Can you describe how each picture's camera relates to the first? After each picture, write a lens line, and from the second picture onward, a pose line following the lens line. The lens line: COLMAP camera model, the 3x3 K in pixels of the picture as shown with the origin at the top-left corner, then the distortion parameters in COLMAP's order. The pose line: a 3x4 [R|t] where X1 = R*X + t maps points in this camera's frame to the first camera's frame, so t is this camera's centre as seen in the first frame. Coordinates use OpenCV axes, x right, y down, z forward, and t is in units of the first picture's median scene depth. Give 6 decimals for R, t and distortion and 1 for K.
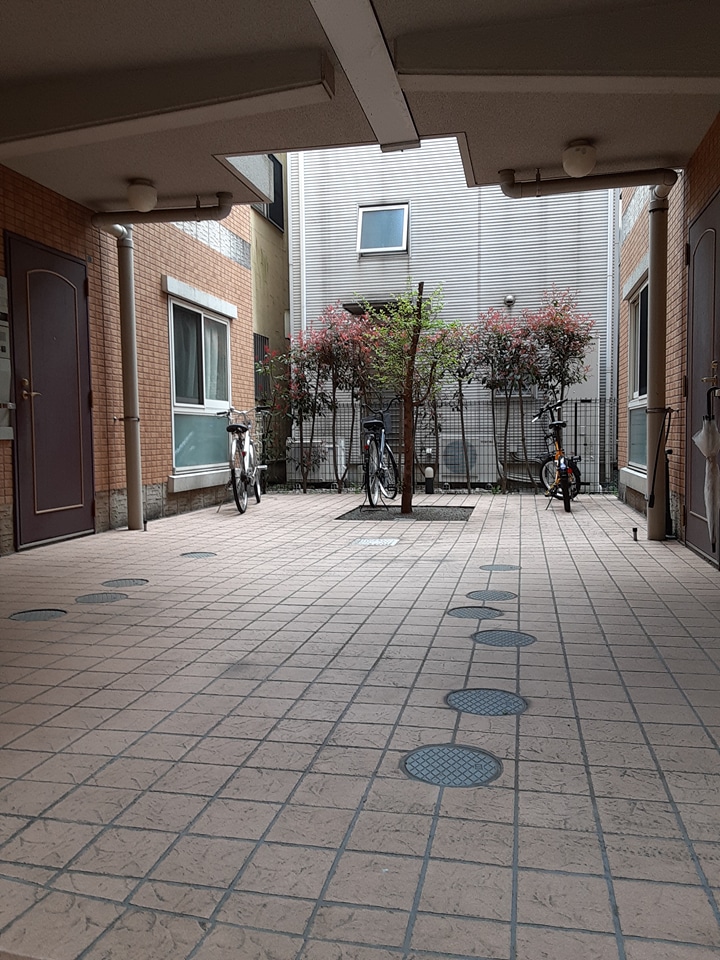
lens RADIAL K [[775.5, 0, 358.9], [0, 775.5, 478.7], [0, 0, 1]] dist [0.067595, 0.002353]
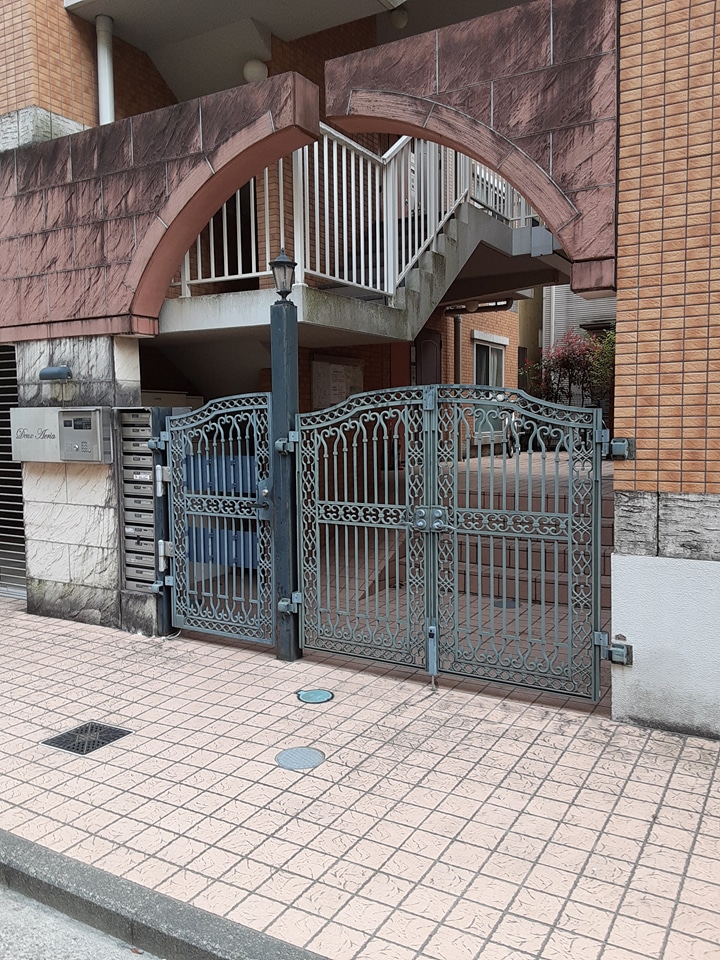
lens RADIAL K [[775.5, 0, 362.1], [0, 775.5, 478.6], [0, 0, 1]] dist [0.067595, 0.002353]
pose [[0.949207, 0.020931, -0.313956, 0.067937], [-0.014186, 0.999617, 0.023753, 0.041772], [0.314333, -0.018092, 0.949140, -0.620897]]
